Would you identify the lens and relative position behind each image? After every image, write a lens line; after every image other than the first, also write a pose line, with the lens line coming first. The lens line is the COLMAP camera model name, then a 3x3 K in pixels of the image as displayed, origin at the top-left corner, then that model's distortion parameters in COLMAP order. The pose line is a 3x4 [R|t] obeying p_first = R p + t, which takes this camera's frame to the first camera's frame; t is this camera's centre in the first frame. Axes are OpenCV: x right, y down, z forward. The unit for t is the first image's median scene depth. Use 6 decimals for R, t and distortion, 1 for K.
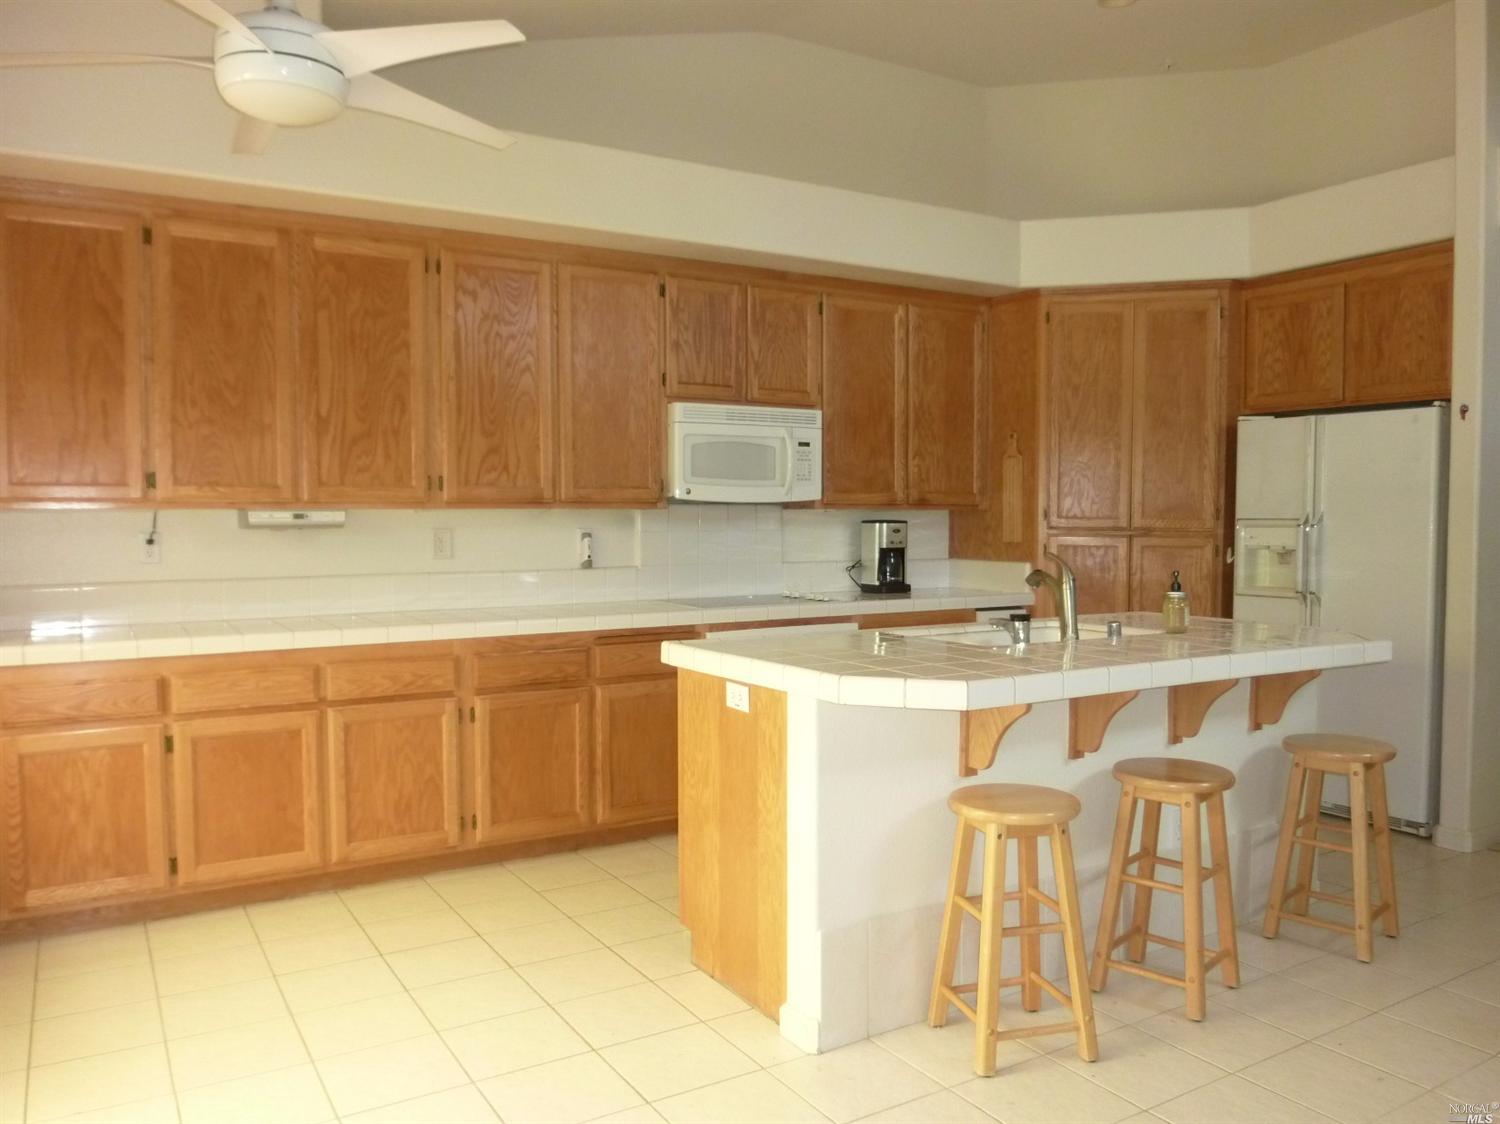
lens RADIAL K [[1129.8, 0, 749.0], [0, 1129.8, 565.1], [0, 0, 1]] dist [-0.041464, -0.003580]
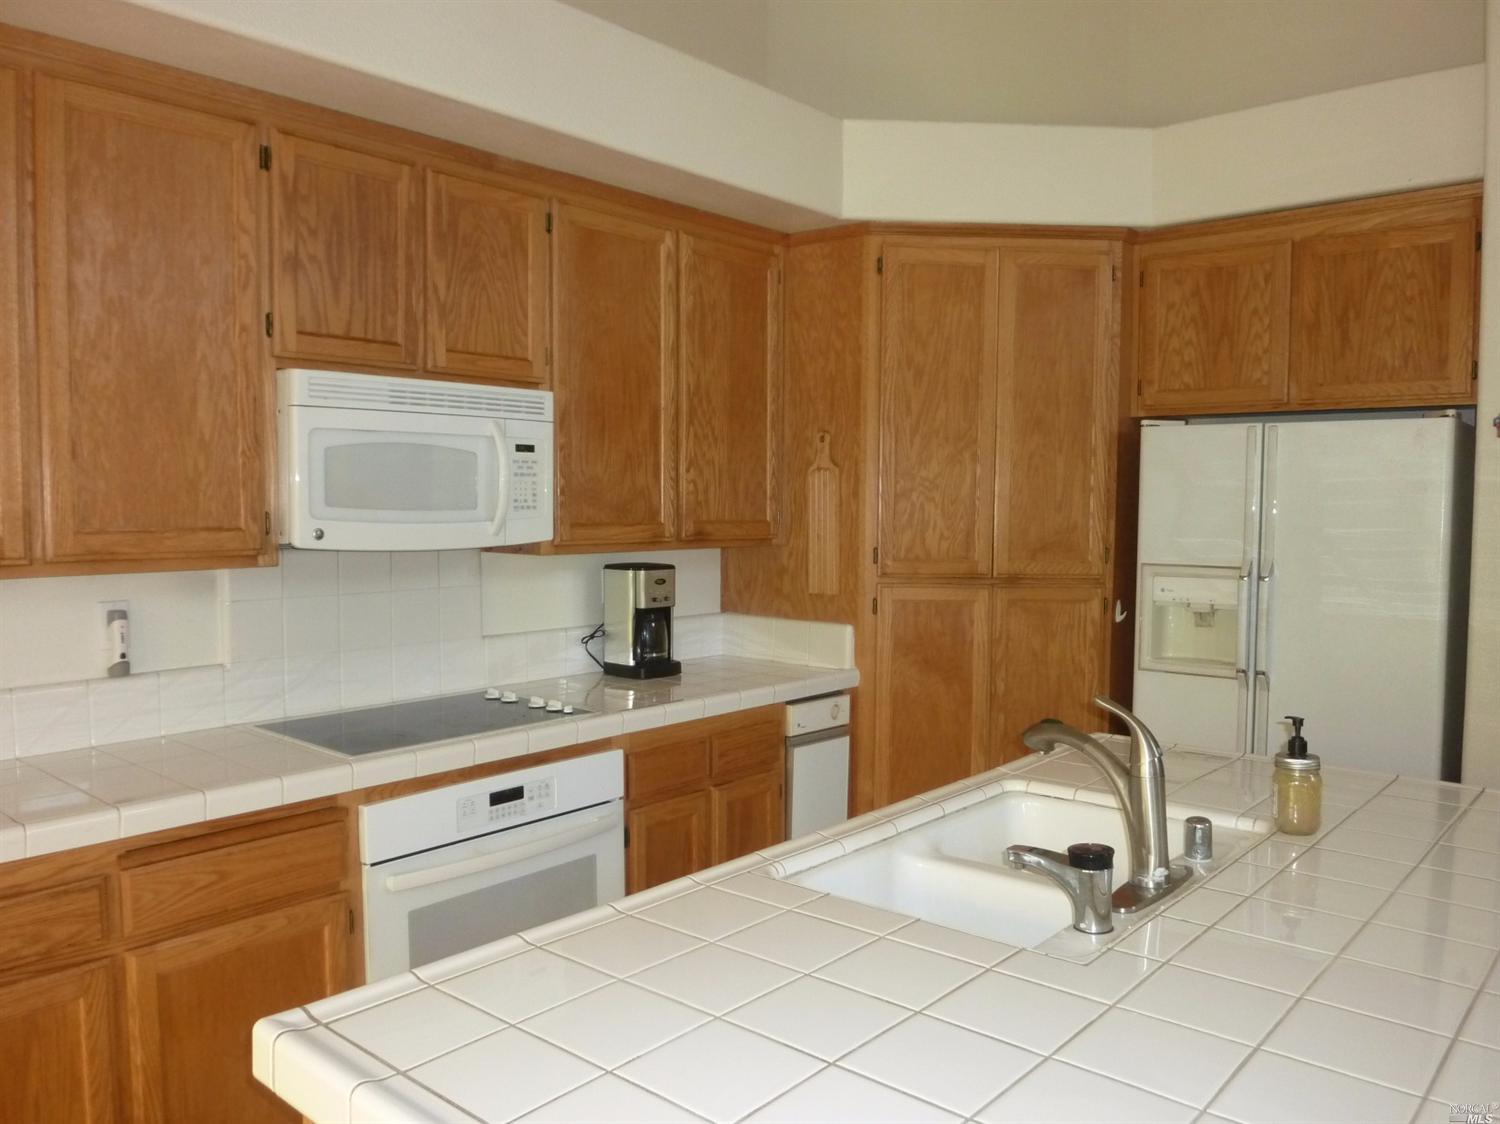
lens RADIAL K [[1129.8, 0, 754.3], [0, 1129.8, 564.2], [0, 0, 1]] dist [-0.041464, -0.003580]
pose [[0.950241, -0.012222, 0.311276, -0.021818], [0.007720, 0.999847, 0.015691, -0.054301], [-0.311420, -0.012507, 0.950190, 0.398114]]
